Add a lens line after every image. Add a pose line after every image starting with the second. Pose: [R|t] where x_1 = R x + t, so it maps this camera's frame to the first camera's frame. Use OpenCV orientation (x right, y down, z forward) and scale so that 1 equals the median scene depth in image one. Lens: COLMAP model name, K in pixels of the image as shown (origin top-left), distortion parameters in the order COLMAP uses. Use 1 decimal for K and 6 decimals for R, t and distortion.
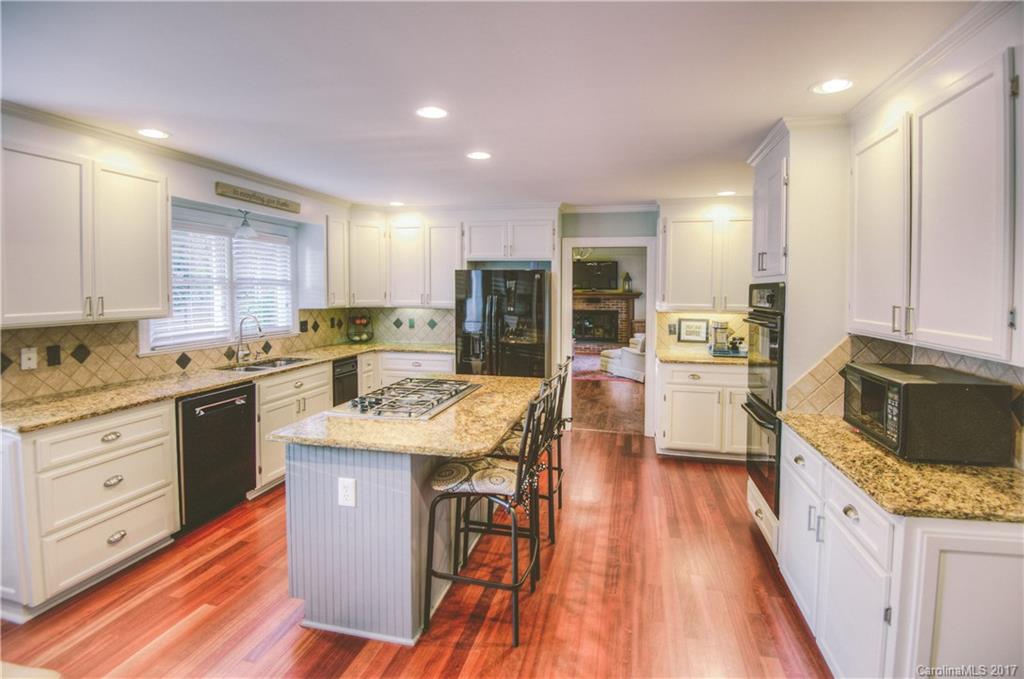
lens RADIAL K [[493.8, 0, 527.6], [0, 493.8, 308.7], [0, 0, 1]] dist [-0.017007, -0.000815]
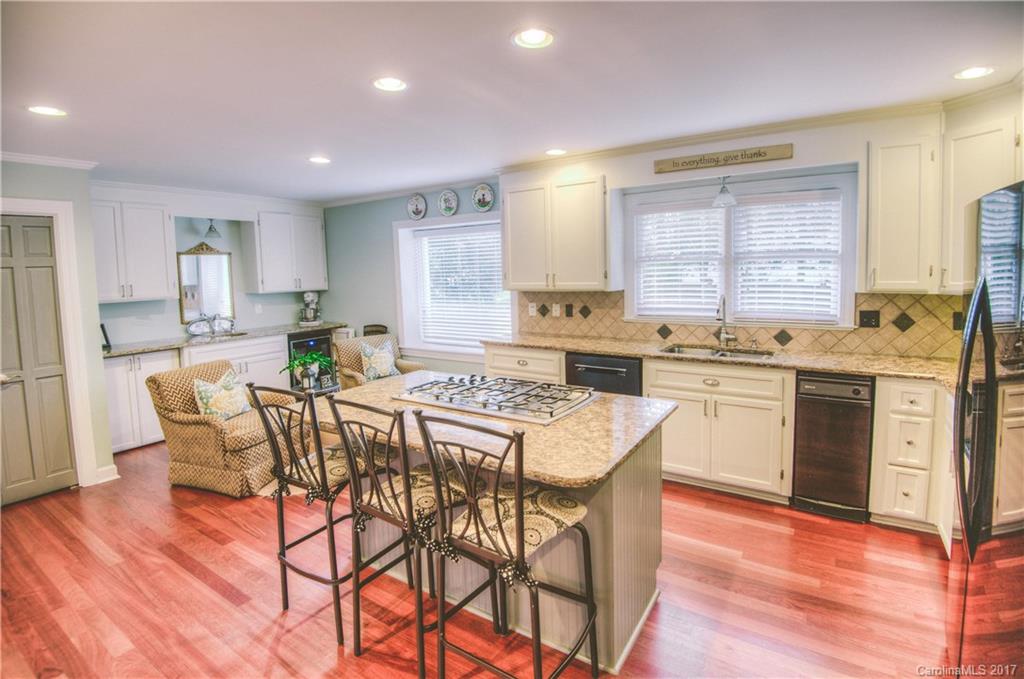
lens RADIAL K [[493.8, 0, 527.6], [0, 493.8, 308.7], [0, 0, 1]] dist [-0.017007, -0.000815]
pose [[-0.348480, 0.079582, -0.933932, 0.460731], [-0.016558, 0.995711, 0.091024, -0.043062], [0.937170, 0.047184, -0.345668, 1.161705]]
